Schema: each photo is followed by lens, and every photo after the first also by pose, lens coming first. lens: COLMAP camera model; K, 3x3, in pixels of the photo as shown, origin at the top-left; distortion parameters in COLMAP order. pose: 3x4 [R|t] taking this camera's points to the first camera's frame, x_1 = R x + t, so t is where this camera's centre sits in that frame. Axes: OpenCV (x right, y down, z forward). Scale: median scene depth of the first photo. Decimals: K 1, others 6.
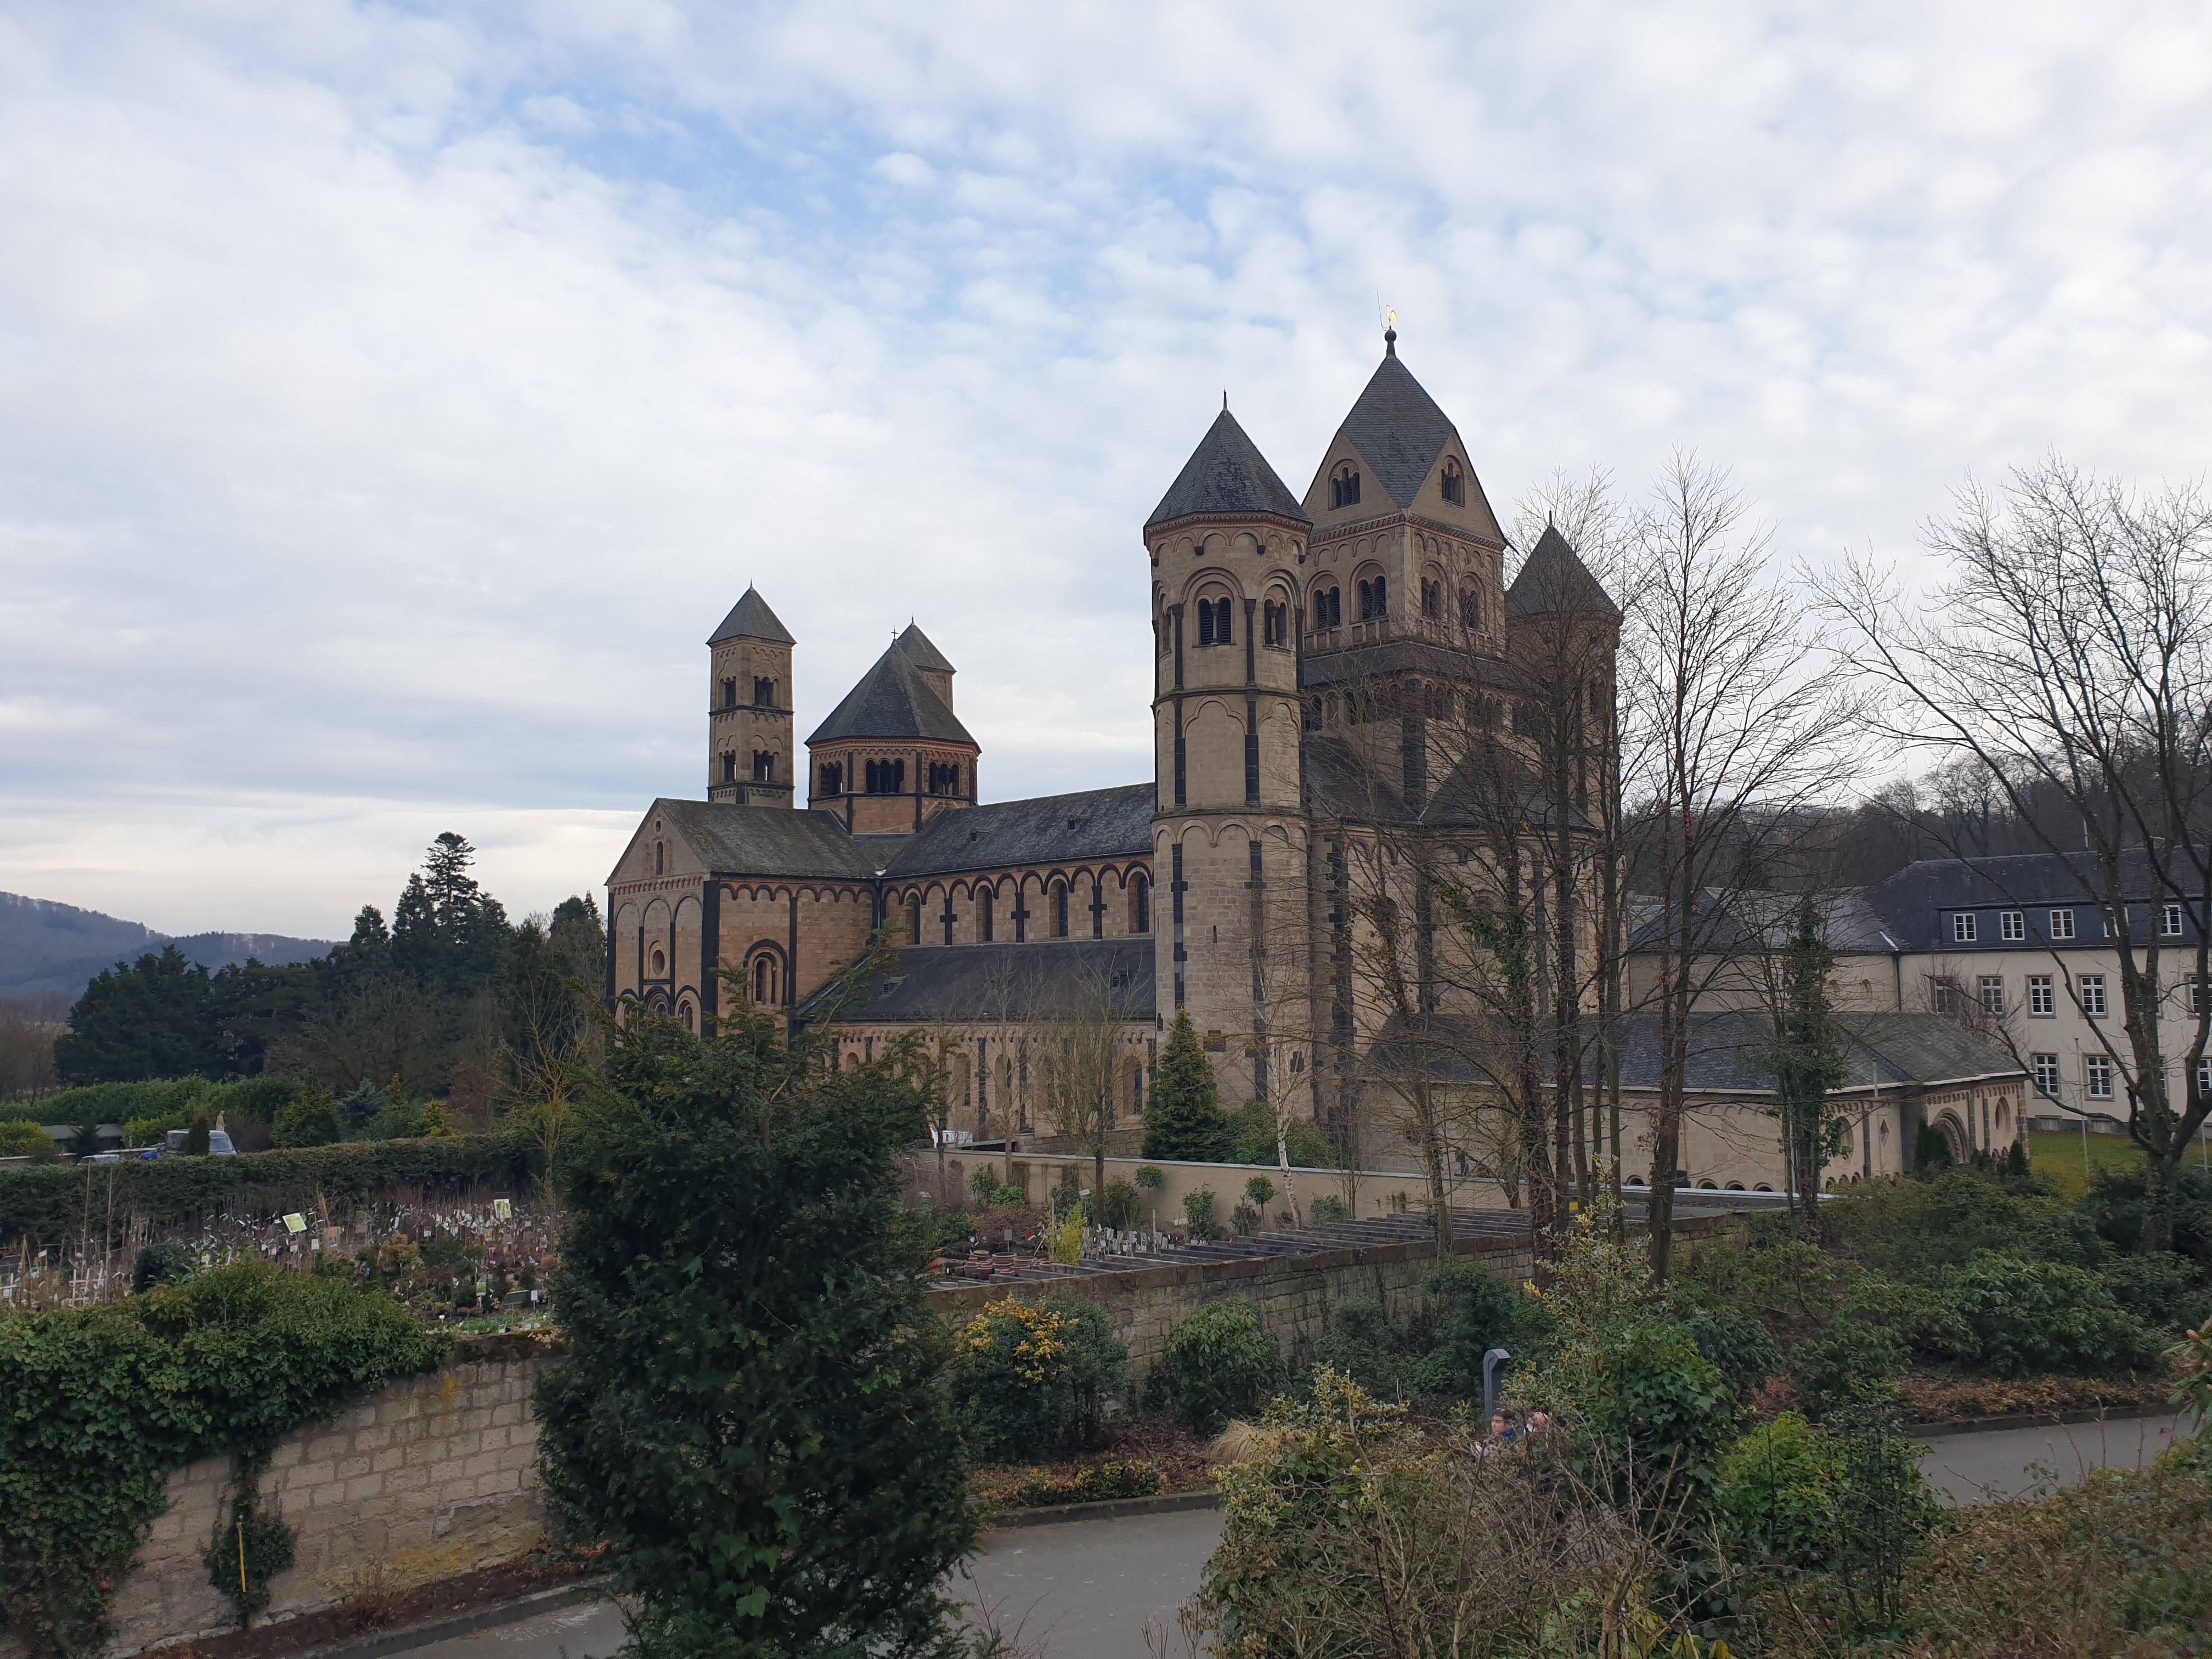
lens RADIAL K [[1730.5, 0, 1102.8], [0, 1730.5, 813.9], [0, 0, 1]] dist [0.128597, -0.002567]
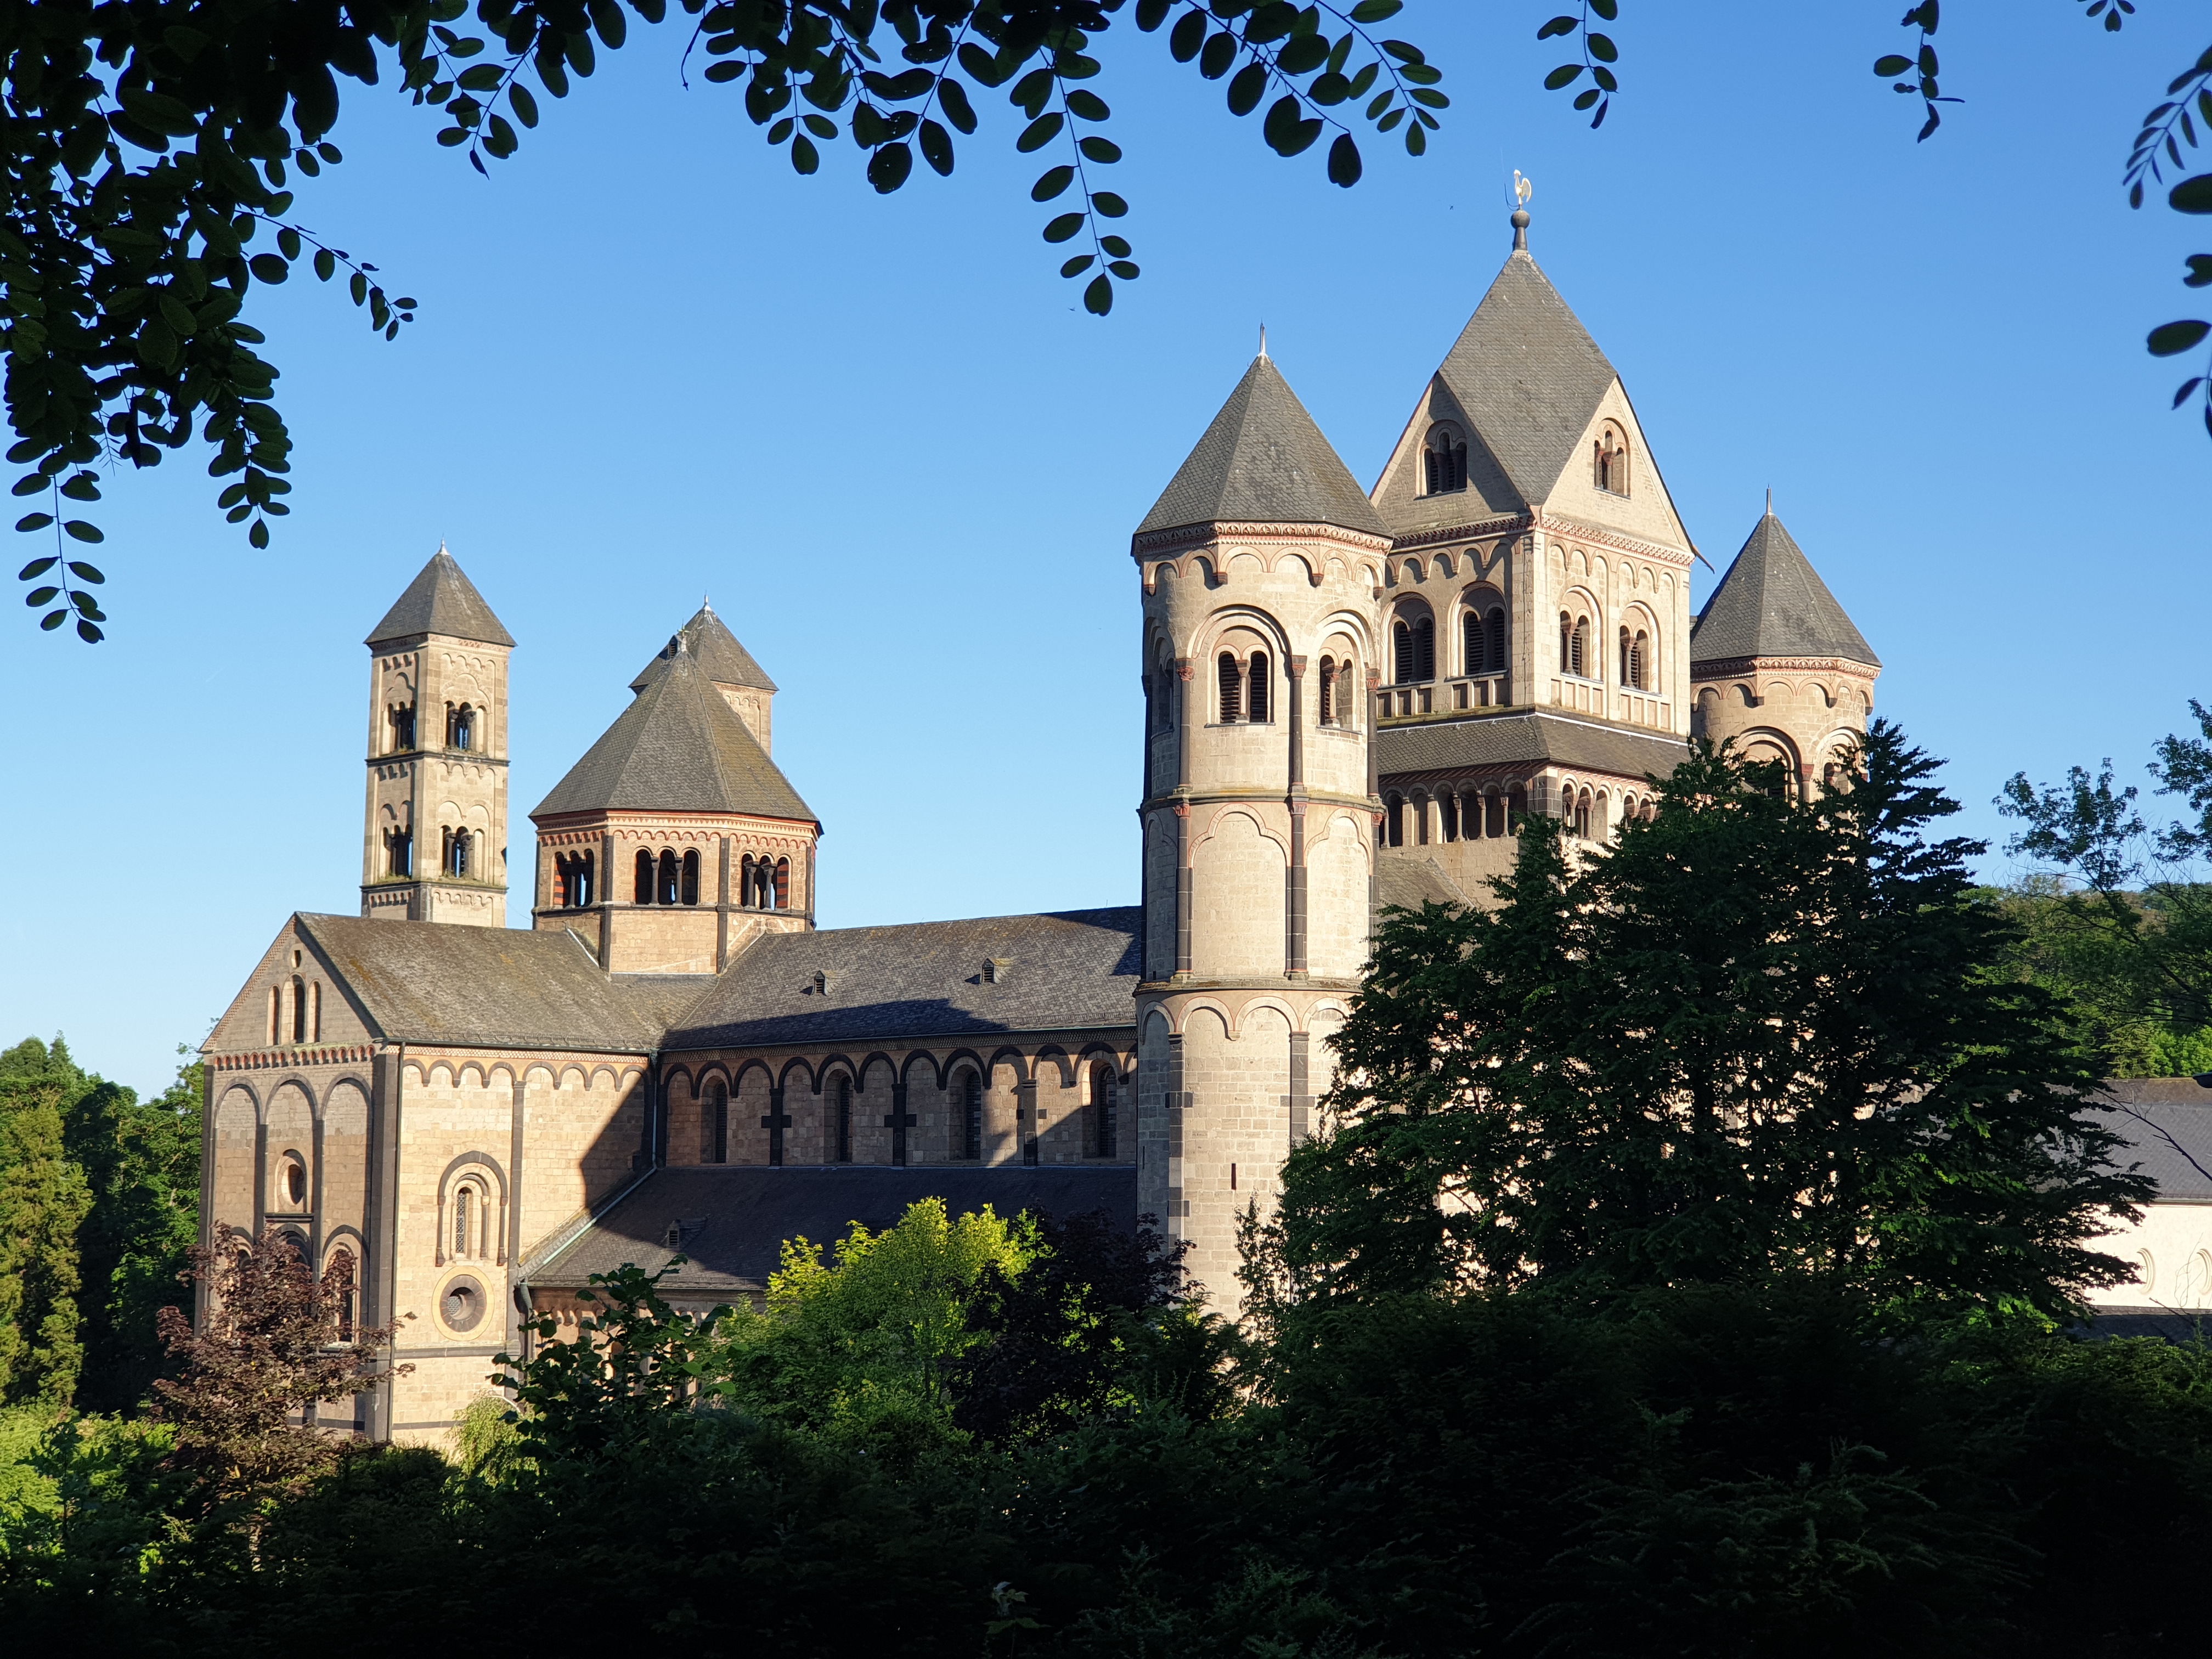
lens RADIAL K [[3278.7, 0, 1128.8], [0, 3278.7, 808.3], [0, 0, 1]] dist [0.062466, 0.000000]
pose [[0.998385, 0.024520, 0.051238, -0.031531], [-0.023505, 0.999517, -0.020323, -0.032529], [-0.051711, 0.019086, 0.998480, -0.172941]]
